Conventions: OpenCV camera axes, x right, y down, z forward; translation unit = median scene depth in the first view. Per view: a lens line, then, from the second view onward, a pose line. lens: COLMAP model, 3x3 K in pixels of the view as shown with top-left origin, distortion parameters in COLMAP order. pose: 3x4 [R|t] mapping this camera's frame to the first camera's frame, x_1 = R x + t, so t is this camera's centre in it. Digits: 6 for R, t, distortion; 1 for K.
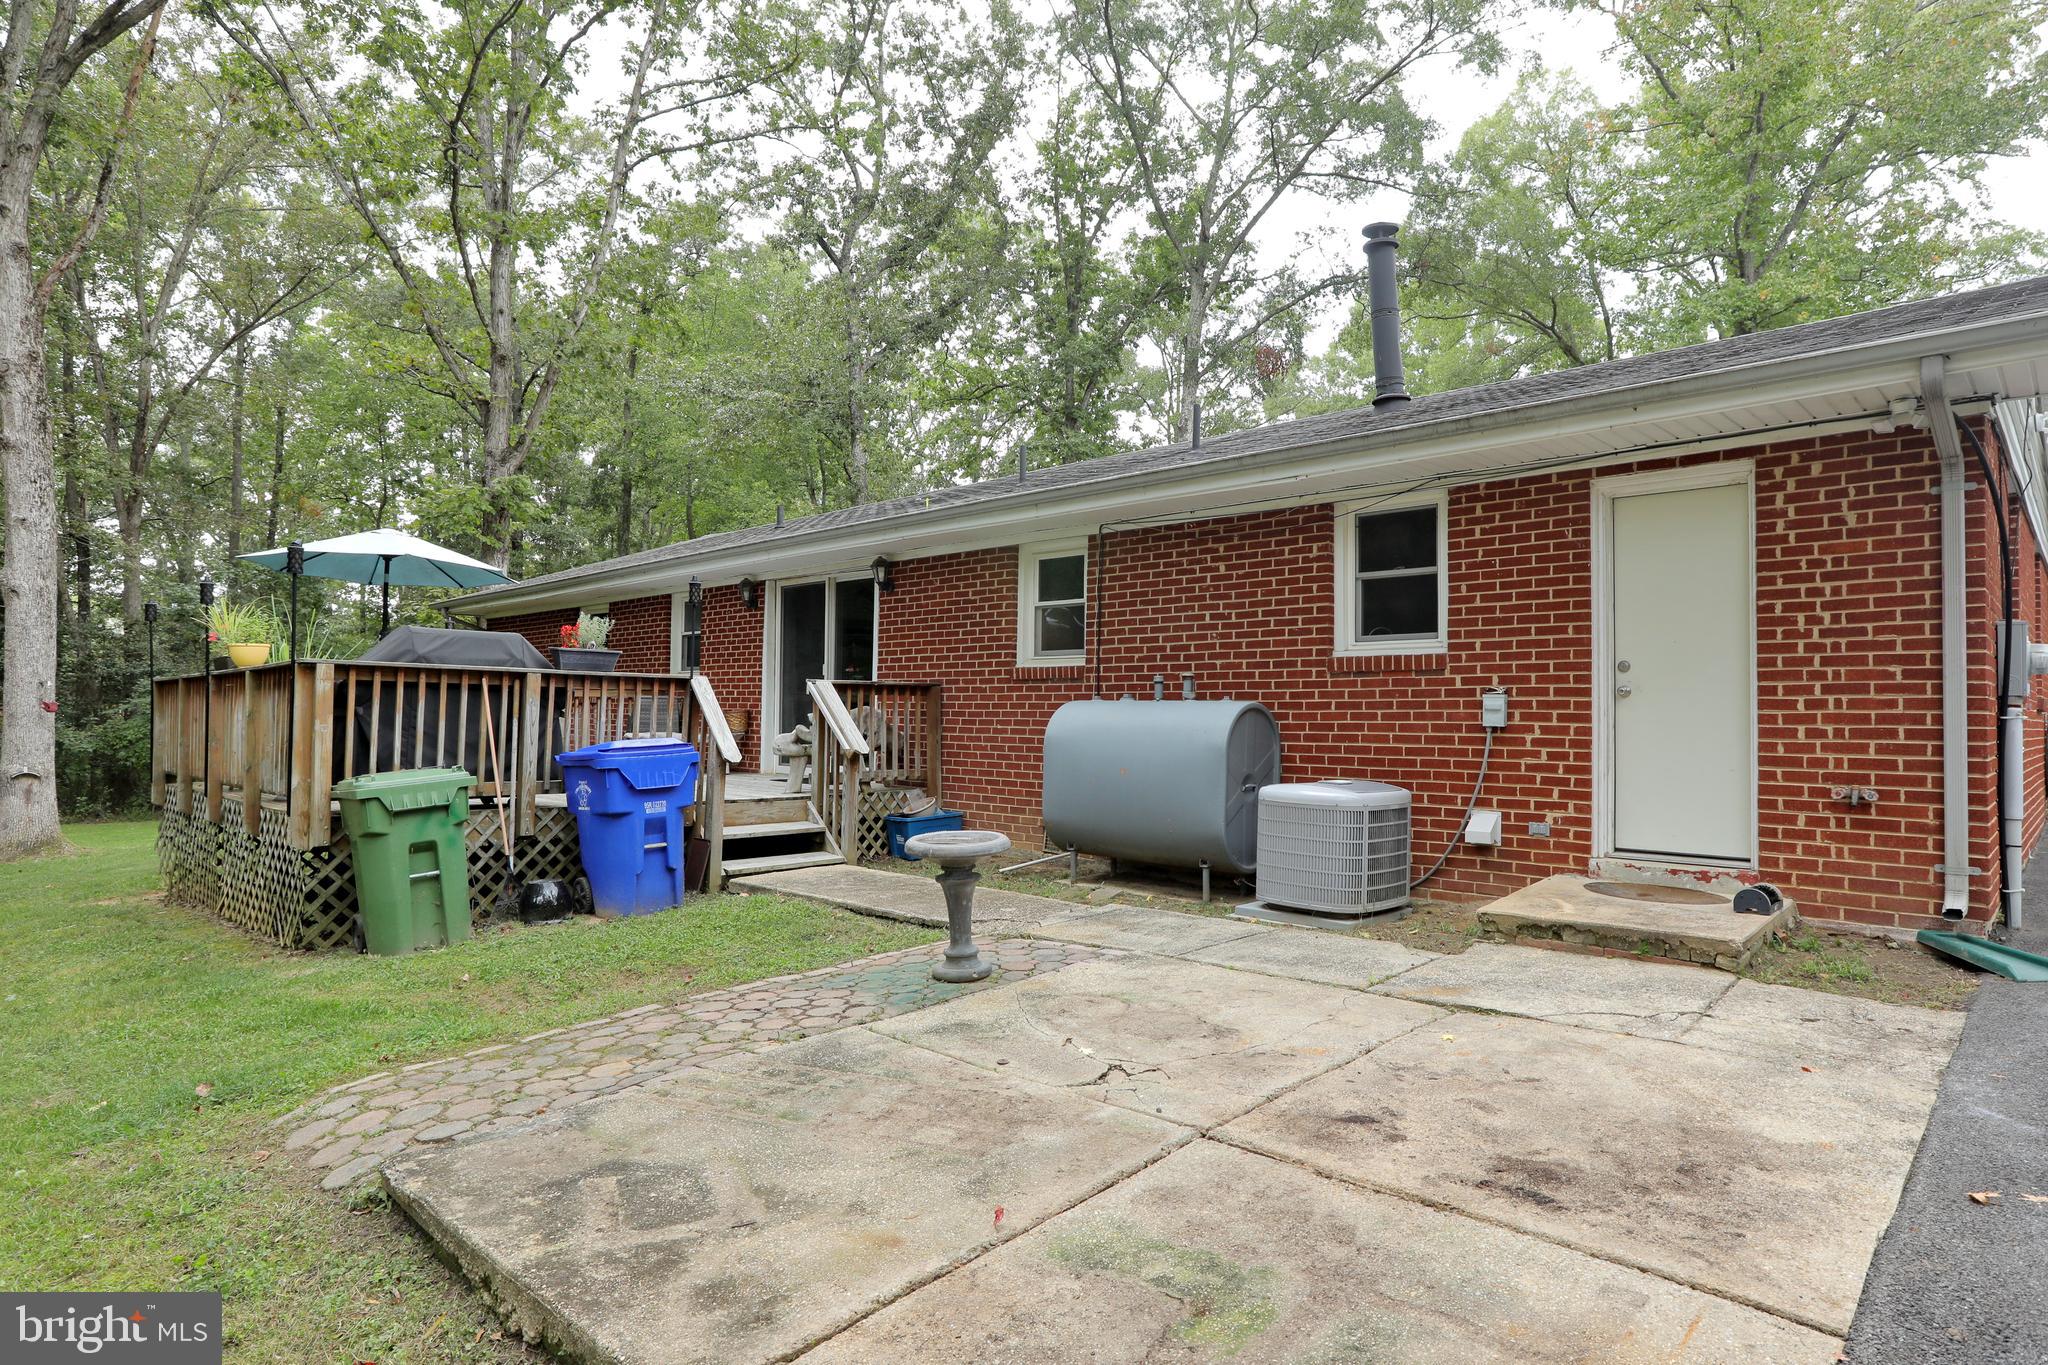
lens RADIAL K [[1125.3, 0, 1053.9], [0, 1125.3, 673.8], [0, 0, 1]] dist [-0.025373, 0.014144]
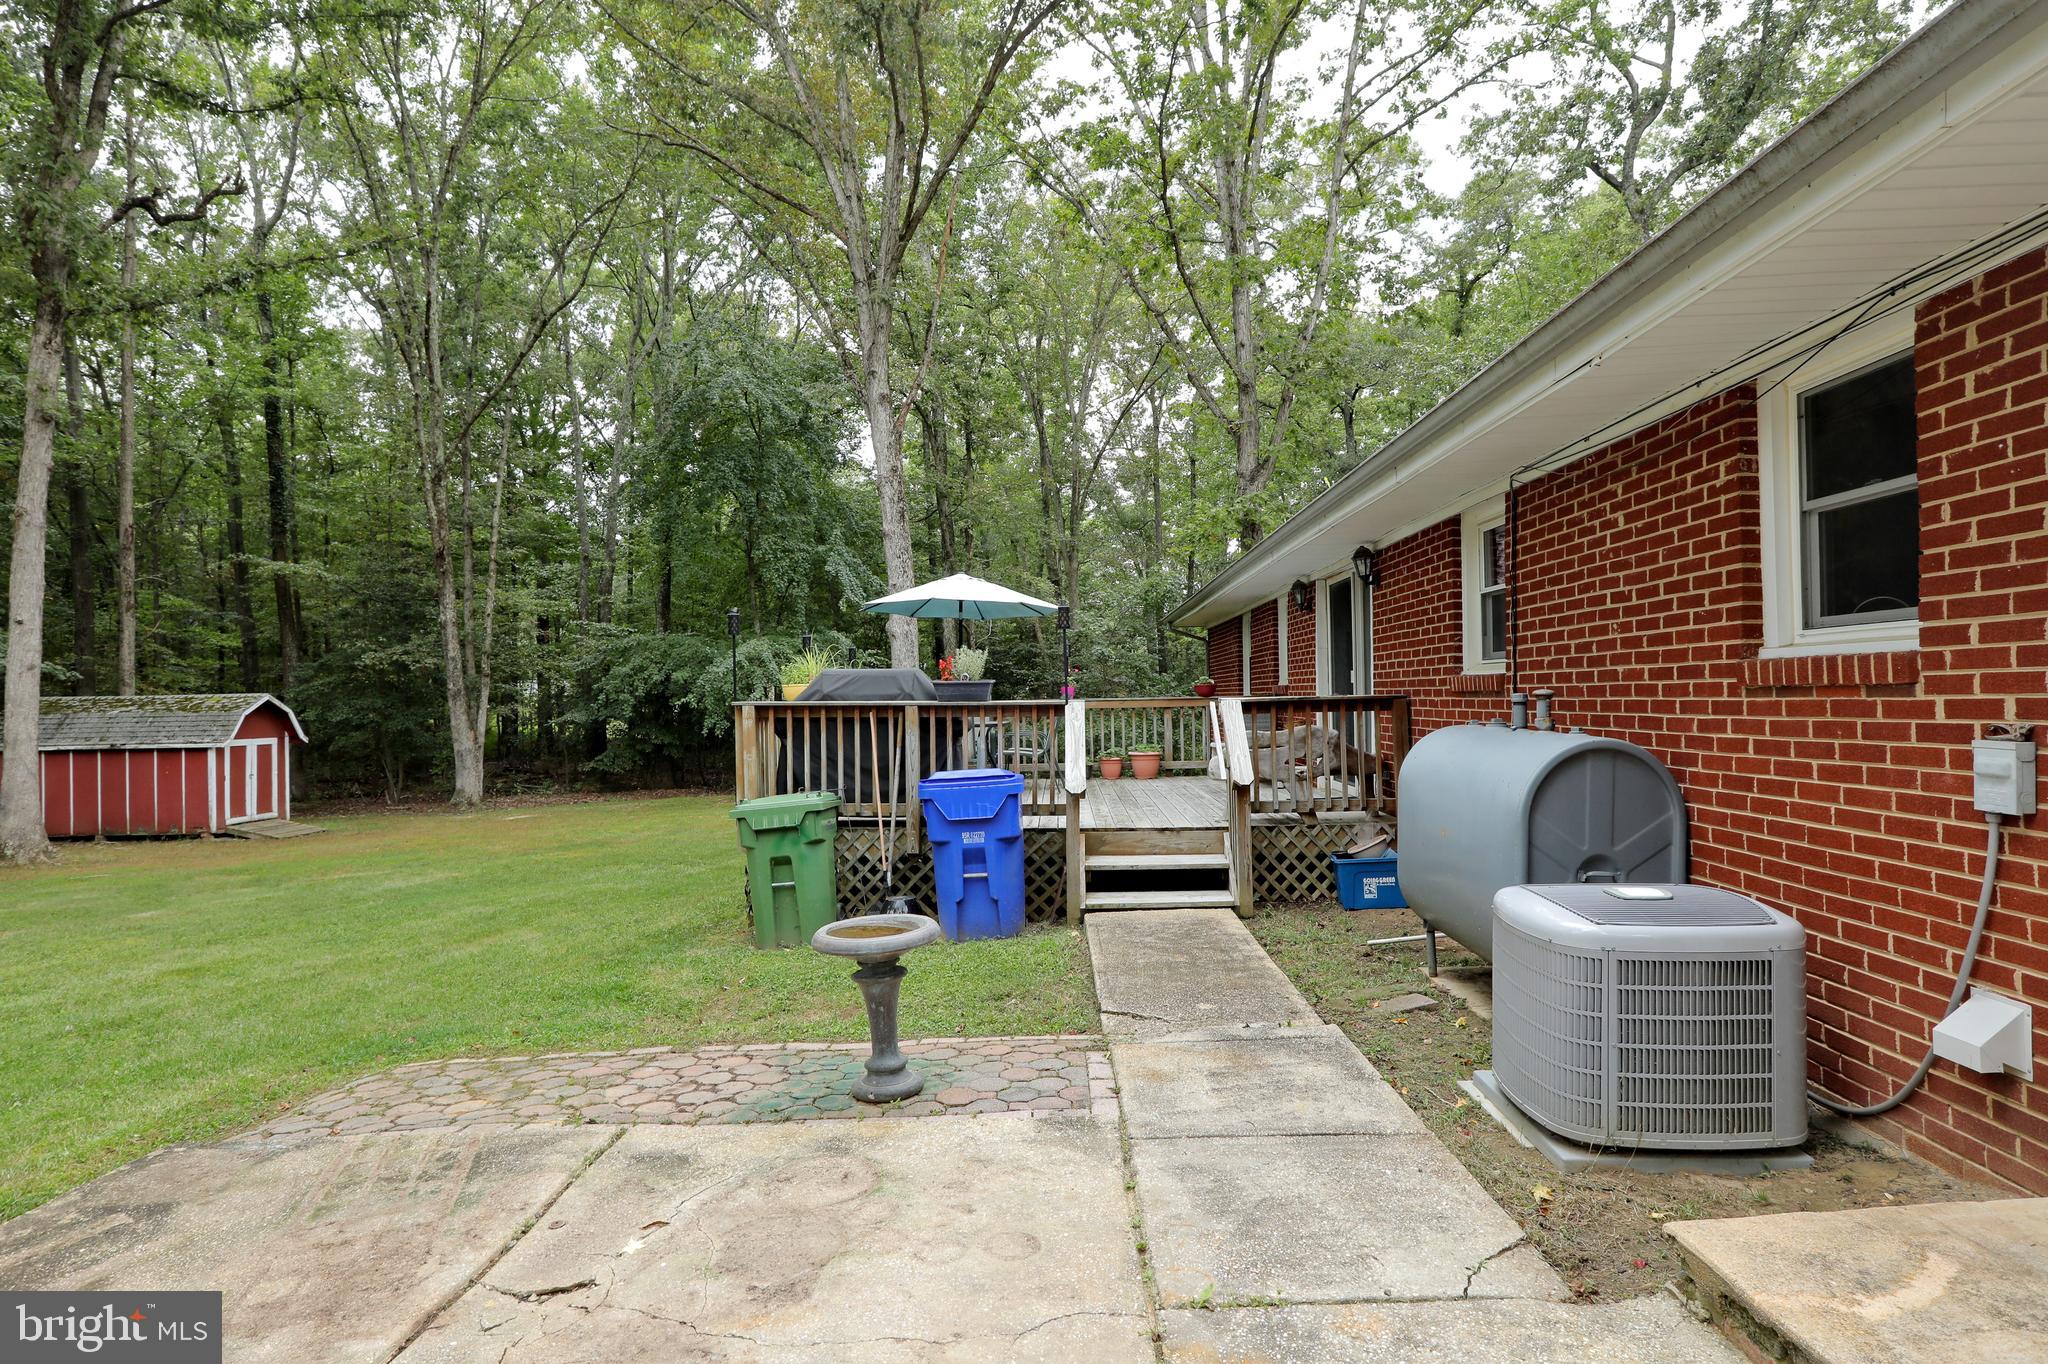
lens RADIAL K [[1071.1, 0, 1011.5], [0, 1071.1, 689.2], [0, 0, 1]] dist [-0.036338, 0.014865]
pose [[0.669133, -0.024963, -0.742723, 0.423699], [0.046410, 0.998888, 0.008239, -0.023330], [0.741692, -0.039983, 0.669548, 0.406167]]
